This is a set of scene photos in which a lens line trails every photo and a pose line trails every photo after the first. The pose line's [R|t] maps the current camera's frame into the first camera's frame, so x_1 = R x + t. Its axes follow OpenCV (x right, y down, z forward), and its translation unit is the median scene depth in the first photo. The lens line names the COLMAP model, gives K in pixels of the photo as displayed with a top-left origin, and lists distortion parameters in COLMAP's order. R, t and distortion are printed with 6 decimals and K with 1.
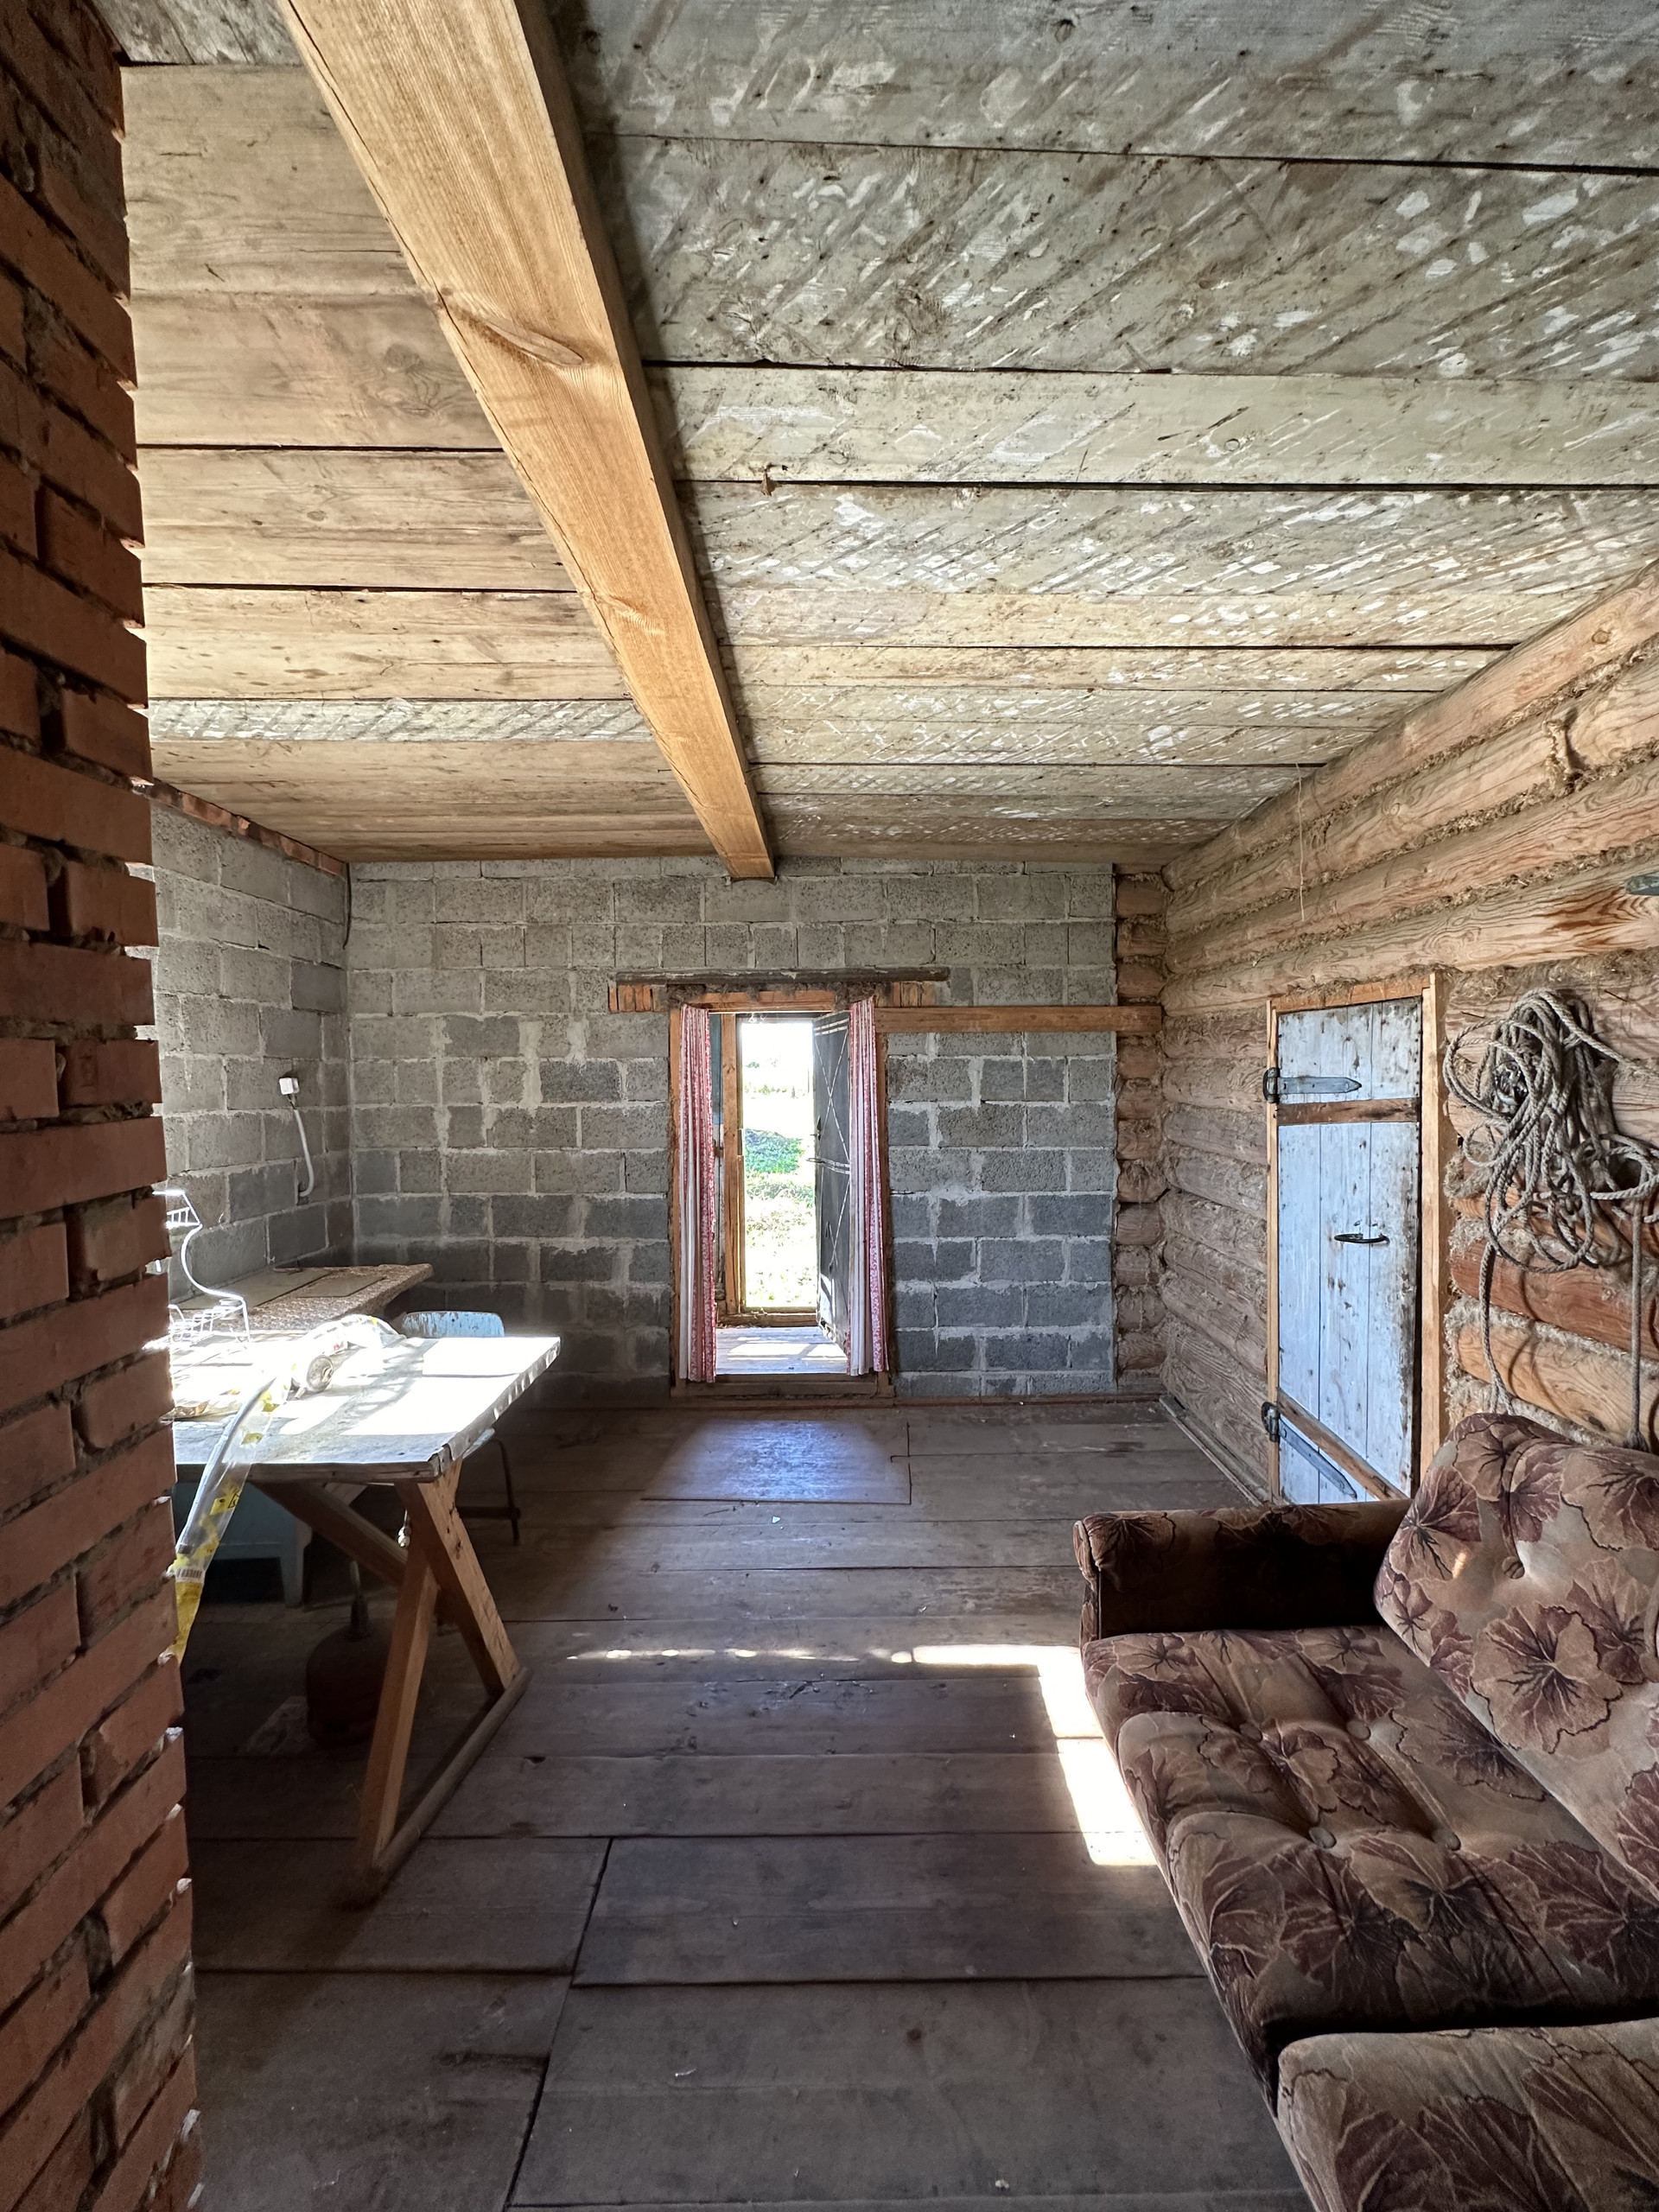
lens RADIAL K [[890.8, 0, 831.8], [0, 890.8, 1100.2], [0, 0, 1]] dist [-0.000579, -0.000080]
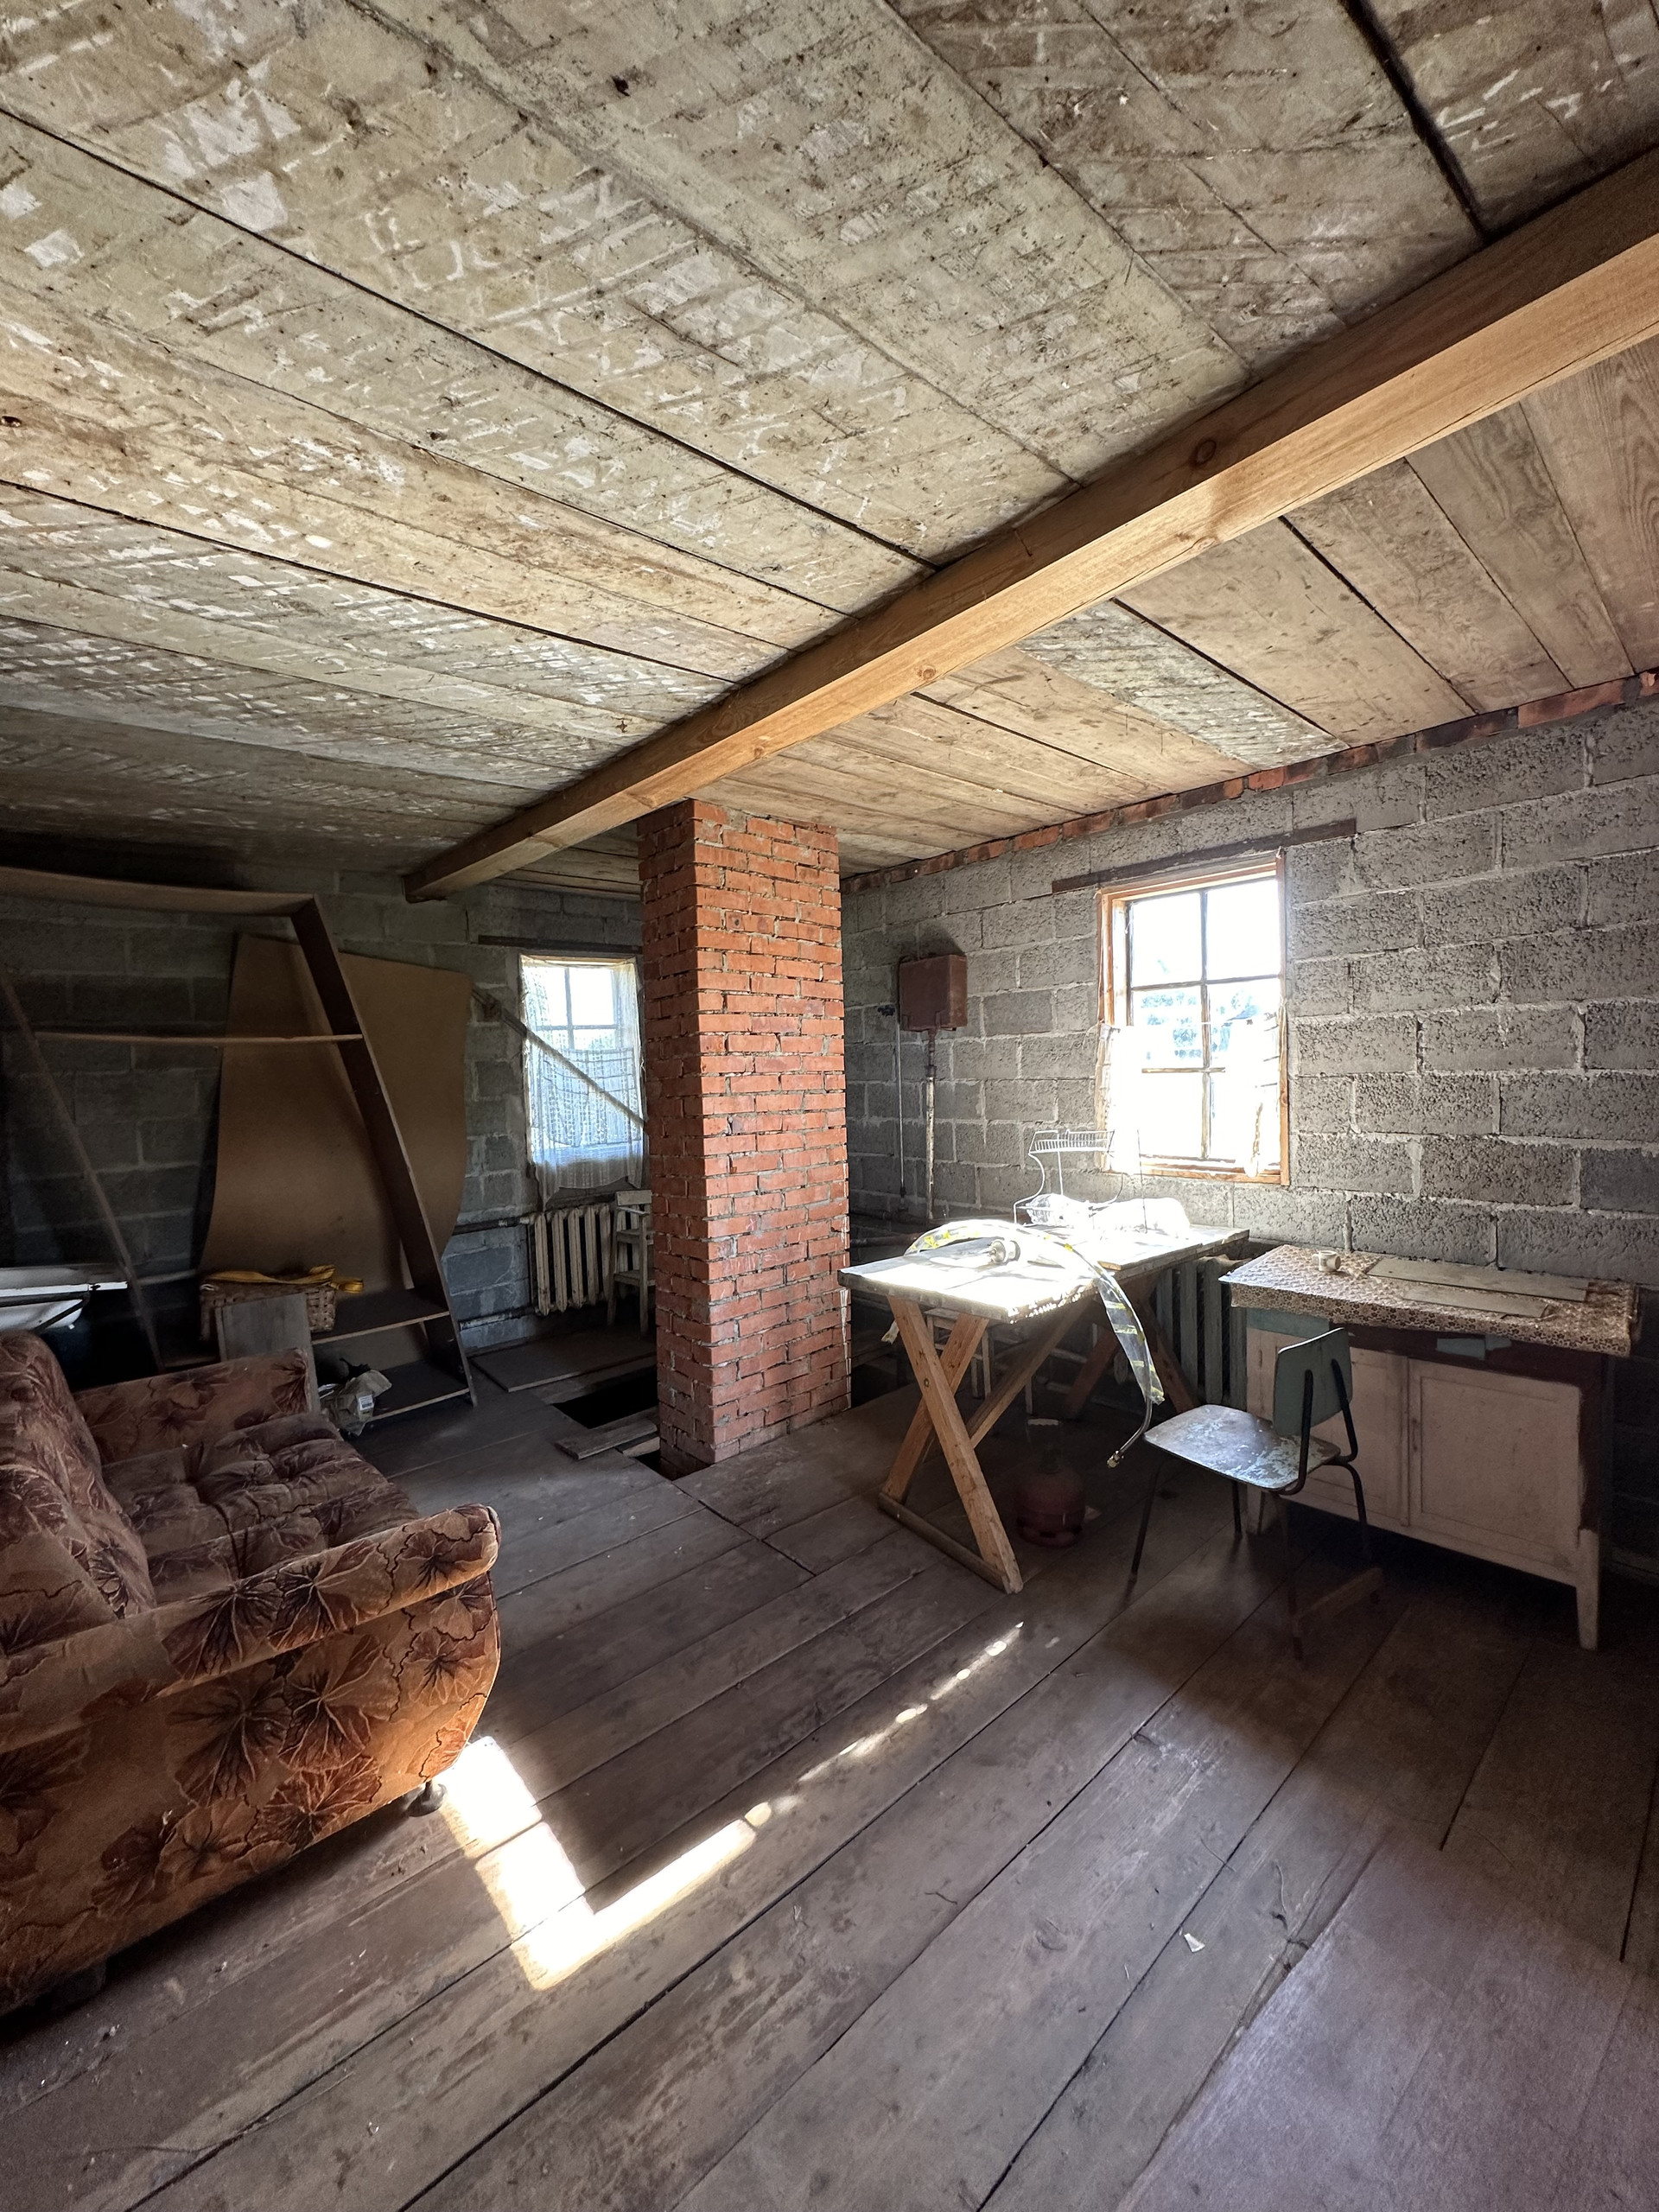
lens RADIAL K [[890.8, 0, 831.8], [0, 890.8, 1100.2], [0, 0, 1]] dist [-0.000579, -0.000080]
pose [[-0.748909, 0.065728, -0.659405, 0.498663], [0.026639, 0.997251, 0.069150, -0.047792], [0.662137, 0.034221, -0.748601, 1.589895]]
